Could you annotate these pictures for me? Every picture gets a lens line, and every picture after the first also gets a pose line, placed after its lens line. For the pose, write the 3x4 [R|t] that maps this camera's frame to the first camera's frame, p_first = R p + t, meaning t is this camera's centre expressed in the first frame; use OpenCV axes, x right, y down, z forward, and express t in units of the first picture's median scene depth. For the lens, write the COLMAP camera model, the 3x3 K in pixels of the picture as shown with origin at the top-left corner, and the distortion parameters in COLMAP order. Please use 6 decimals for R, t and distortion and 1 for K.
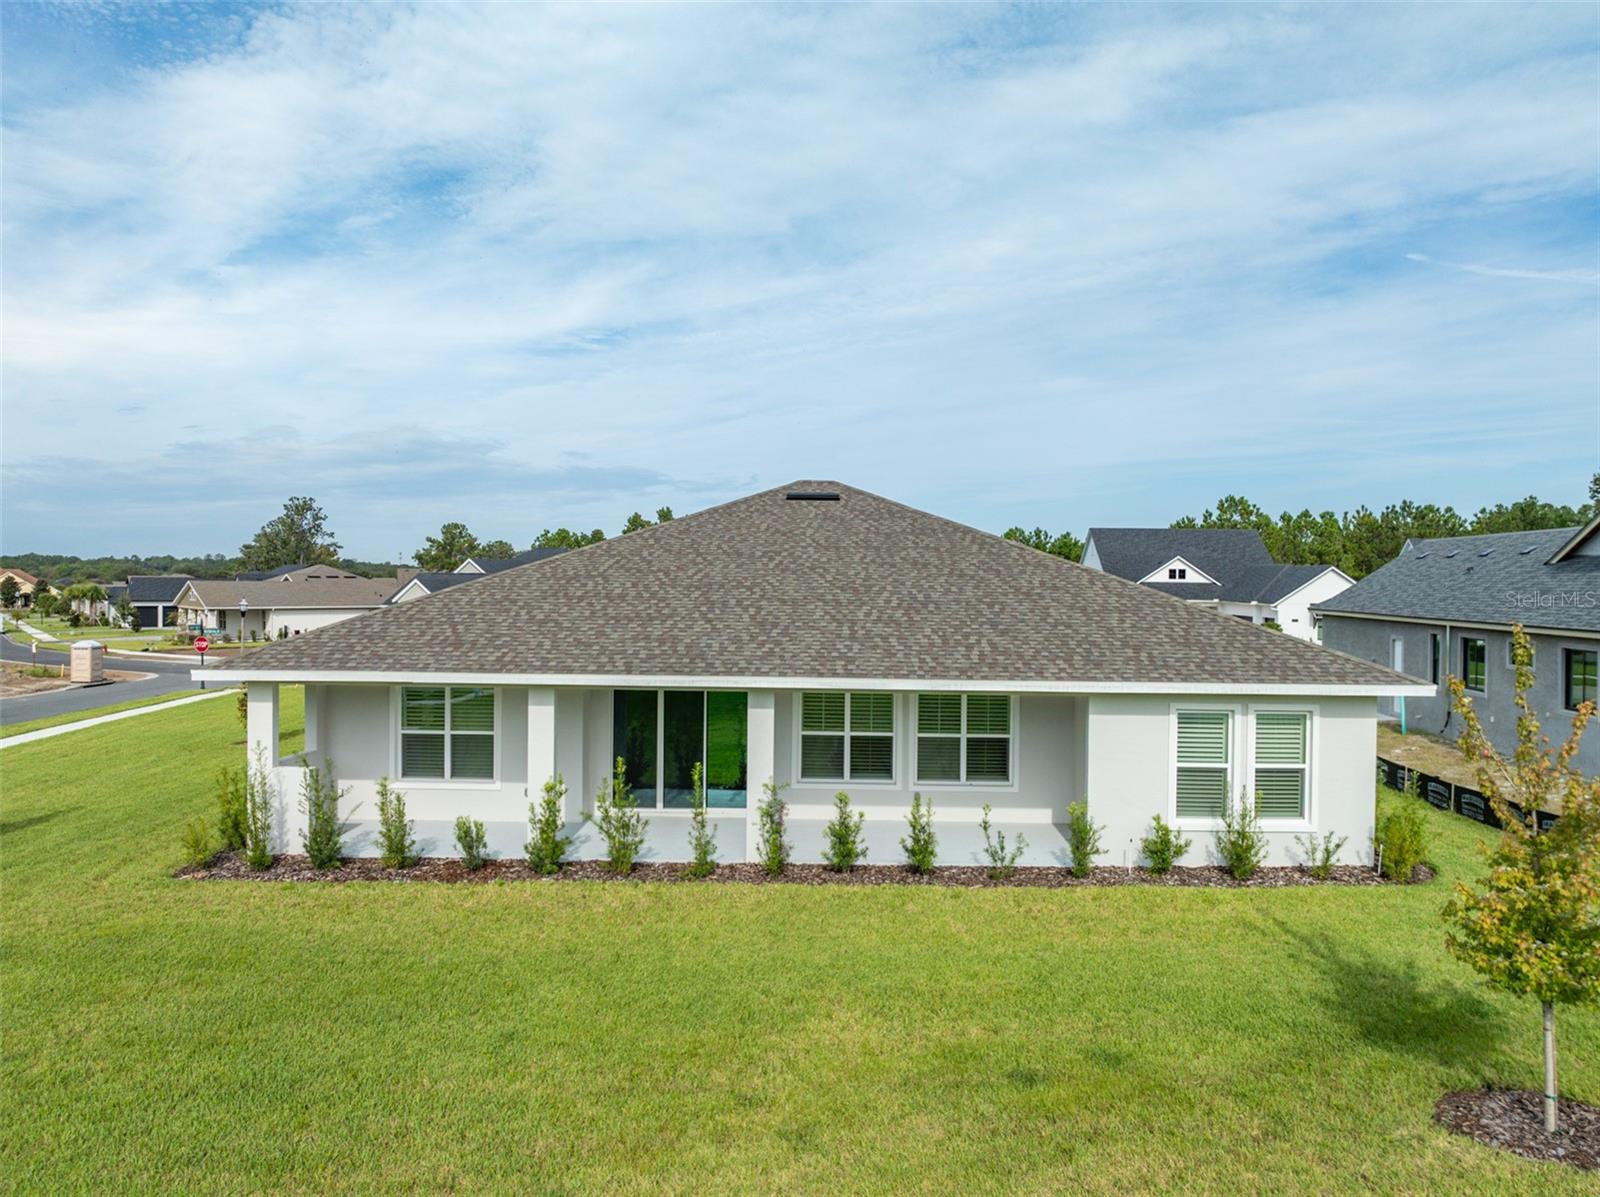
lens RADIAL K [[1135.3, 0, 804.4], [0, 1135.3, 608.5], [0, 0, 1]] dist [-0.033141, 0.025289]
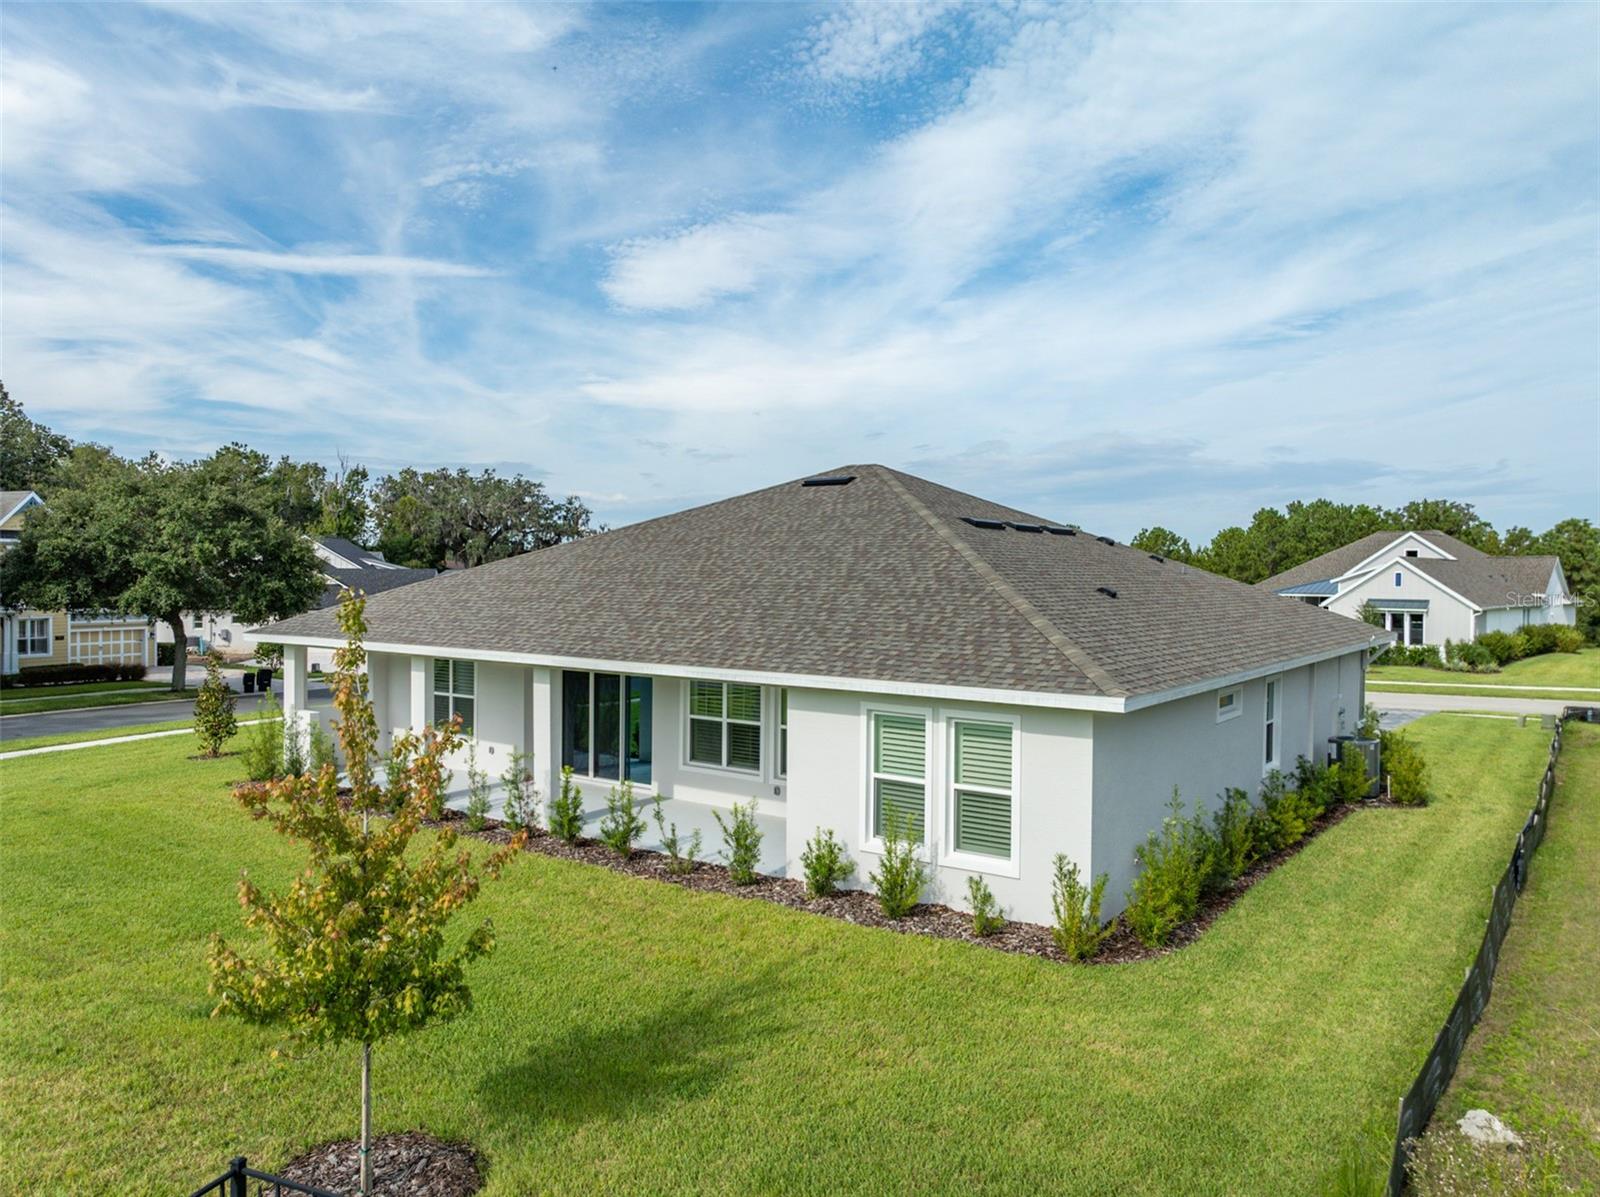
lens RADIAL K [[1135.3, 0, 806.0], [0, 1135.3, 584.9], [0, 0, 1]] dist [-0.033141, 0.025289]
pose [[0.821774, -0.000175, -0.569814, 0.546167], [-0.013043, 0.999732, -0.019117, 0.008375], [0.569665, 0.023142, 0.821551, 0.187105]]
